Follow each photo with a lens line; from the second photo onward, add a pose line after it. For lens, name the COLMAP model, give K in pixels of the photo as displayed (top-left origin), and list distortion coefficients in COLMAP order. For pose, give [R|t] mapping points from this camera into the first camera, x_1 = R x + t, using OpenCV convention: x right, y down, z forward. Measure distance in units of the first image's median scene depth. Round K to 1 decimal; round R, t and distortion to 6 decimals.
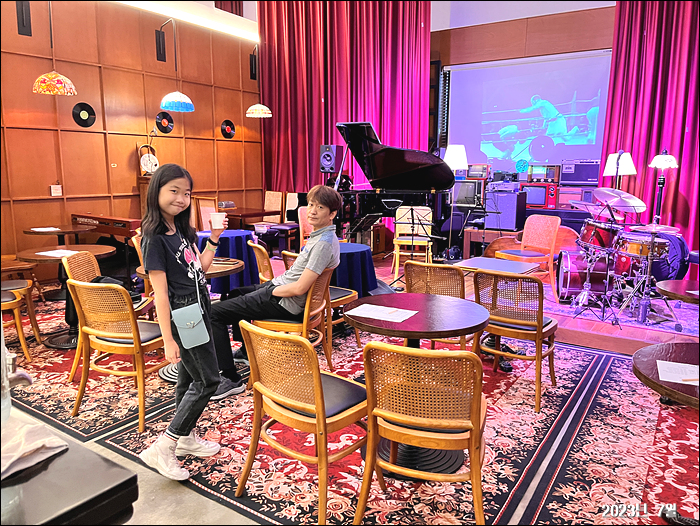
lens RADIAL K [[538.1, 0, 350.0], [0, 538.1, 263.0], [0, 0, 1]] dist [0.067606, -0.063640]
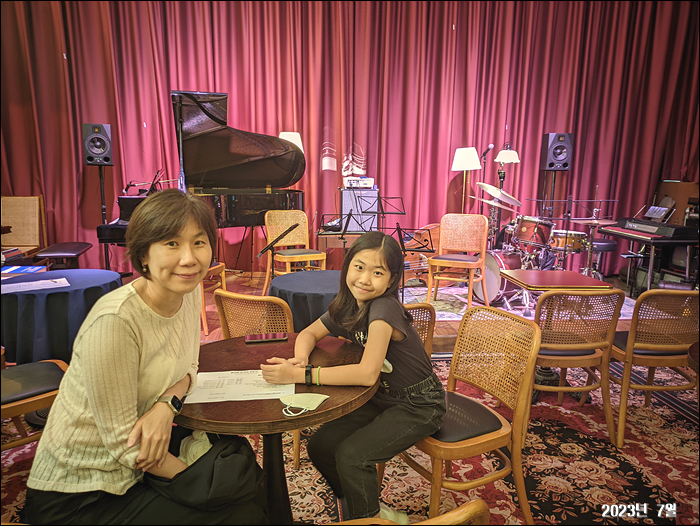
lens RADIAL K [[534.4, 0, 350.0], [0, 534.4, 263.0], [0, 0, 1]] dist [0.040937, -0.006042]
pose [[0.761021, -0.116036, 0.638265, -0.239250], [0.105174, 0.992926, 0.055111, -0.048143], [-0.640144, 0.025188, 0.767842, 0.274203]]
